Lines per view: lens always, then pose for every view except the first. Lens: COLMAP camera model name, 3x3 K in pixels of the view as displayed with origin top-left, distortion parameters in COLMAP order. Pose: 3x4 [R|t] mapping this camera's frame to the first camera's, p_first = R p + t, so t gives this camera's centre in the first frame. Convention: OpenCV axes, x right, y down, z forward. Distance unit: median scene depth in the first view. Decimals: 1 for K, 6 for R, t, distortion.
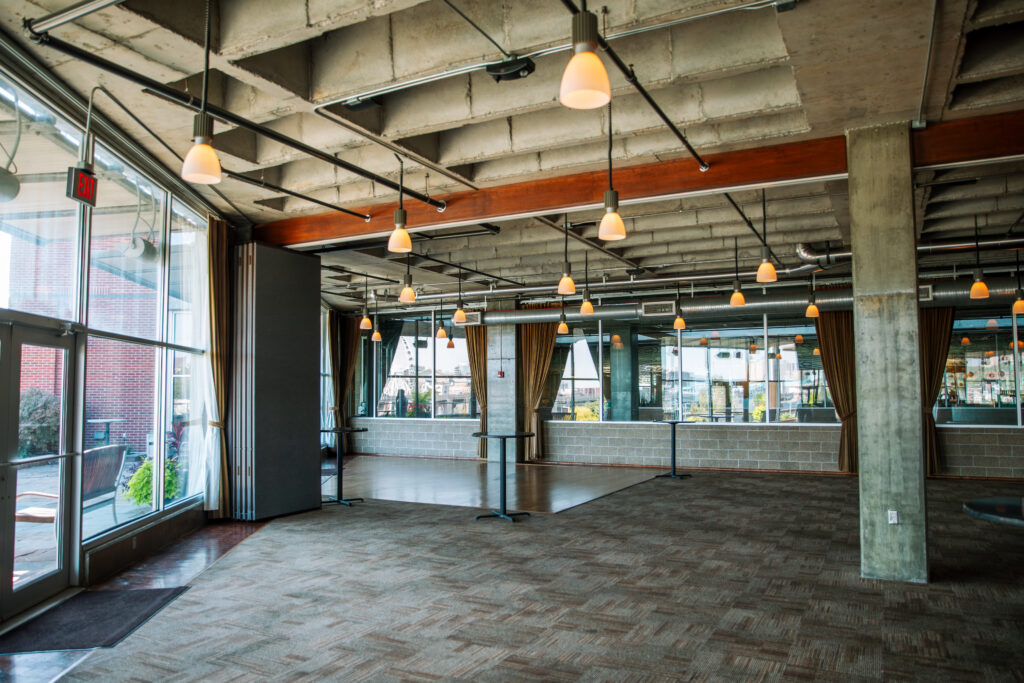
lens RADIAL K [[754.6, 0, 512.0], [0, 754.6, 341.5], [0, 0, 1]] dist [-0.083959, 0.081615]
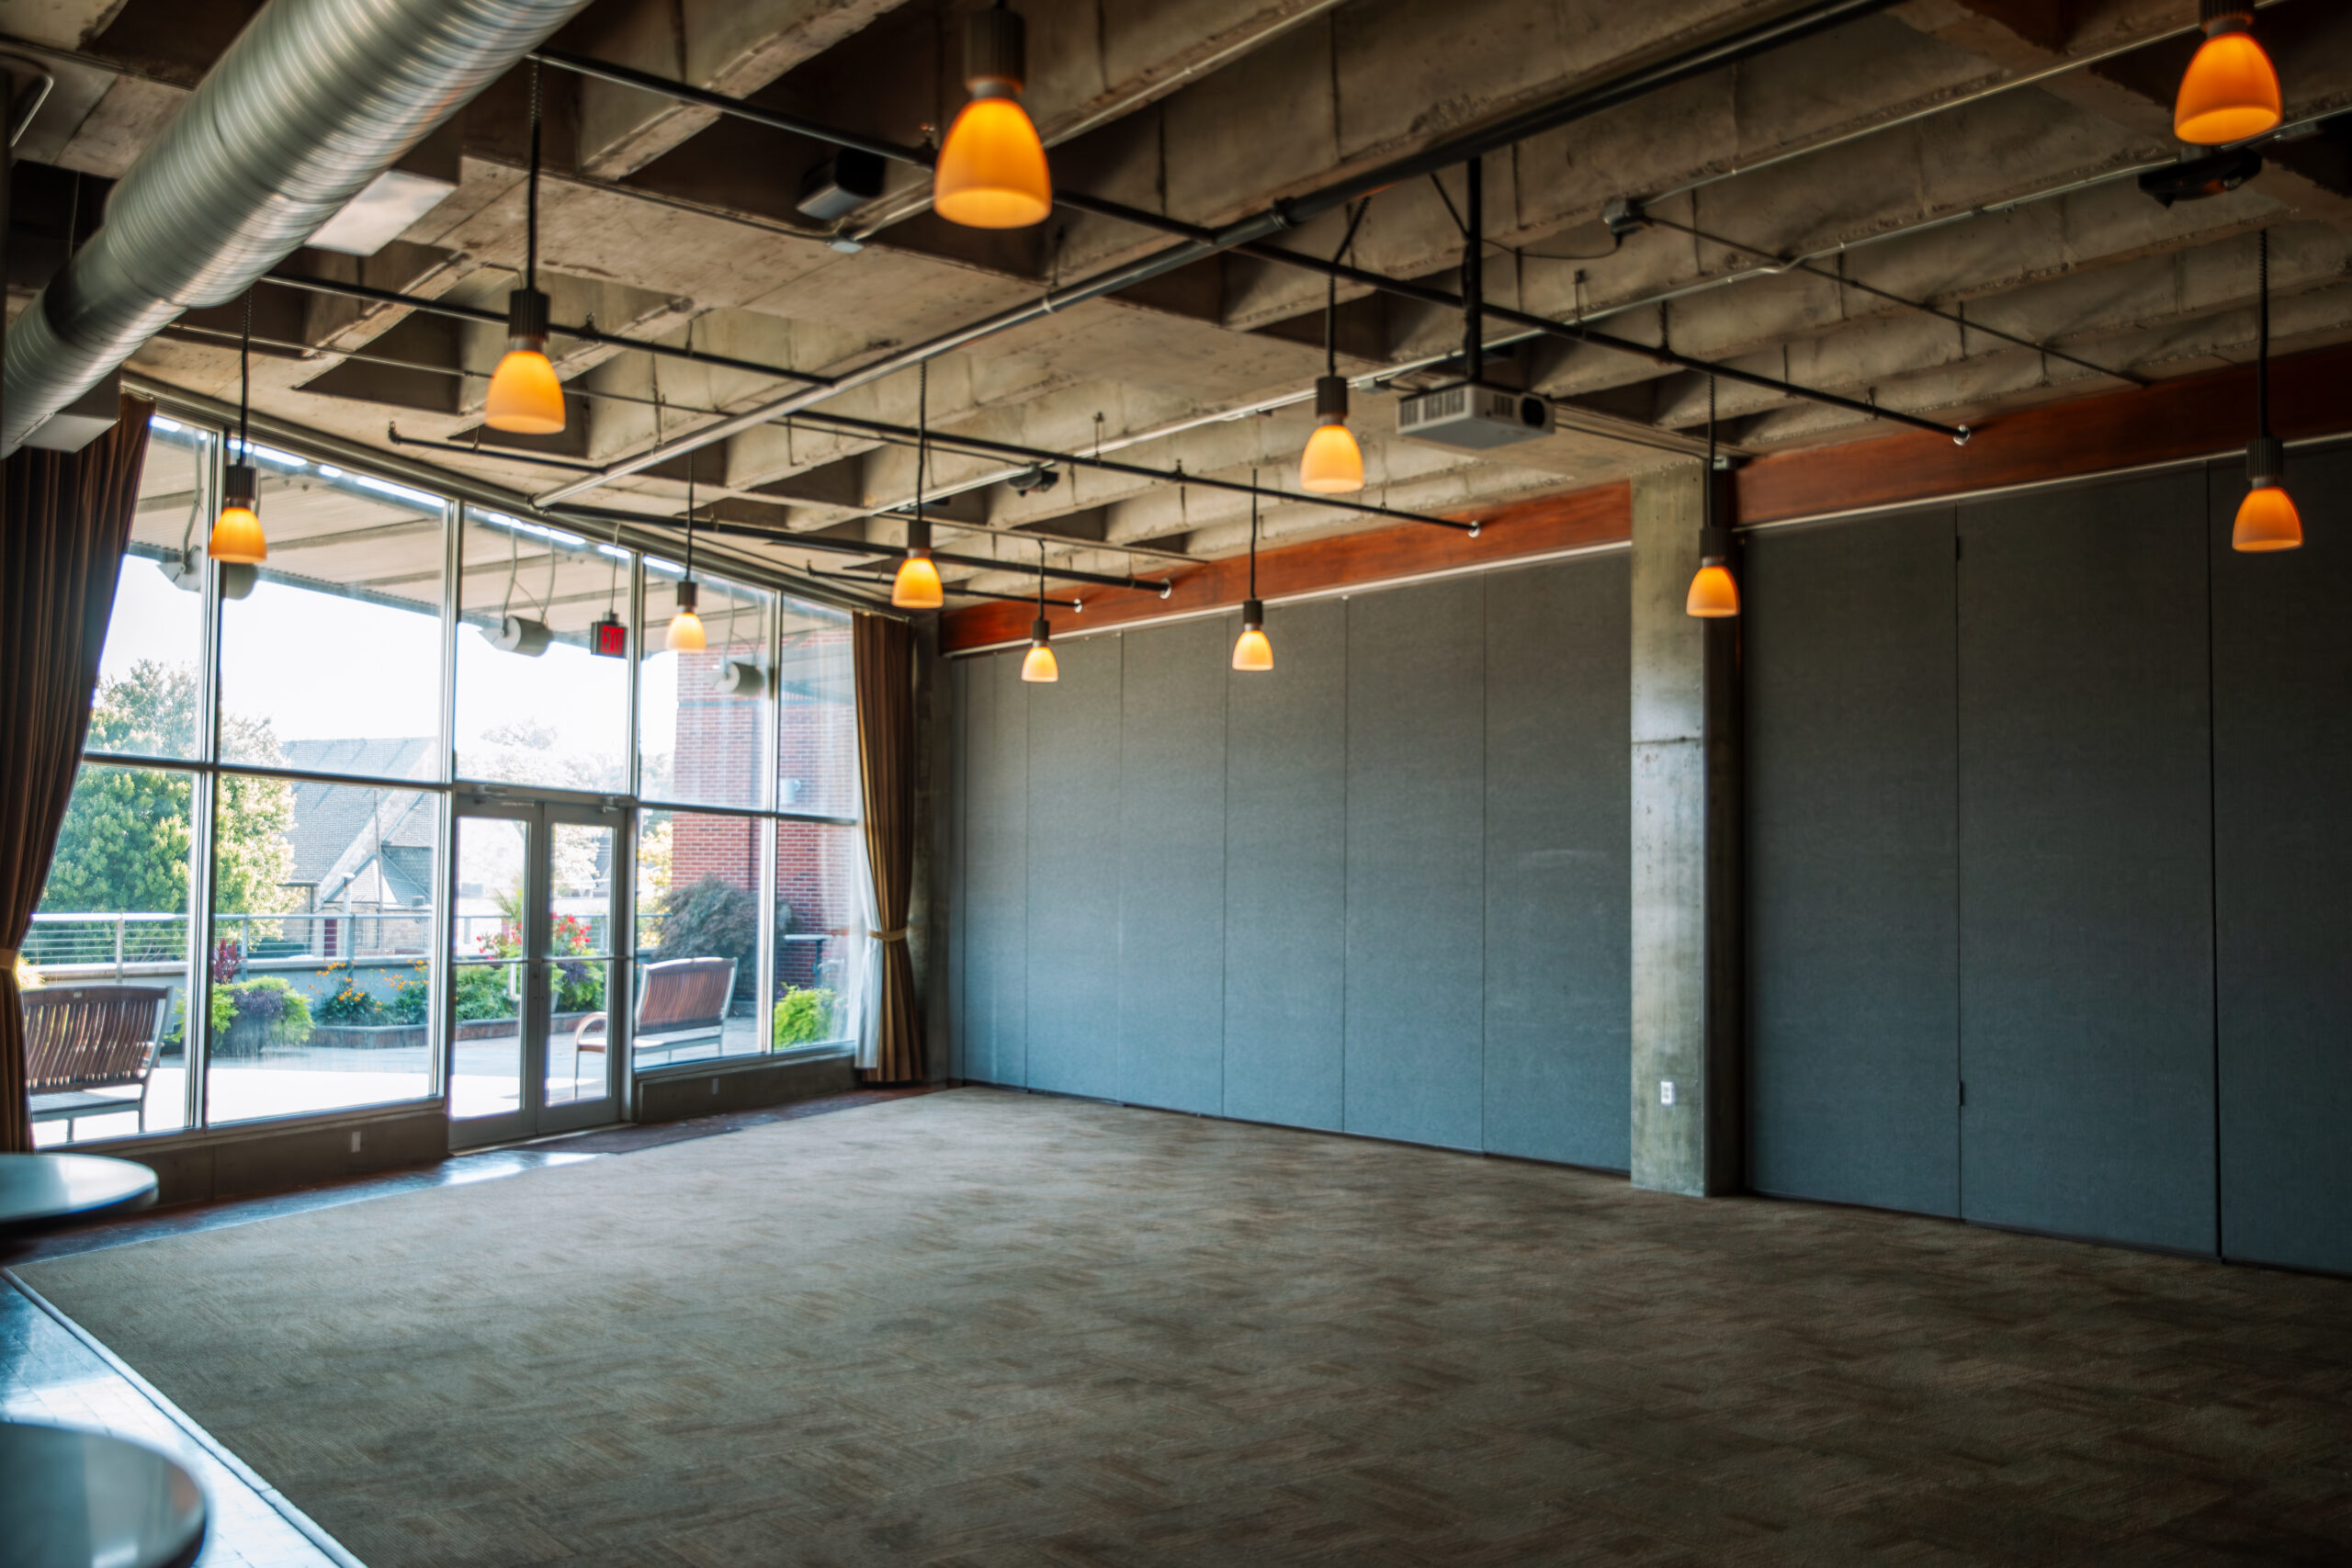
lens RADIAL K [[2247.7, 0, 1176.0], [0, 2247.7, 784.0], [0, 0, 1]] dist [0.005414, 0.014532]
pose [[0.903145, -0.007842, -0.429263, 0.858853], [0.015031, 0.999798, 0.013359, -0.052645], [0.429072, -0.018518, 0.903081, -0.813266]]
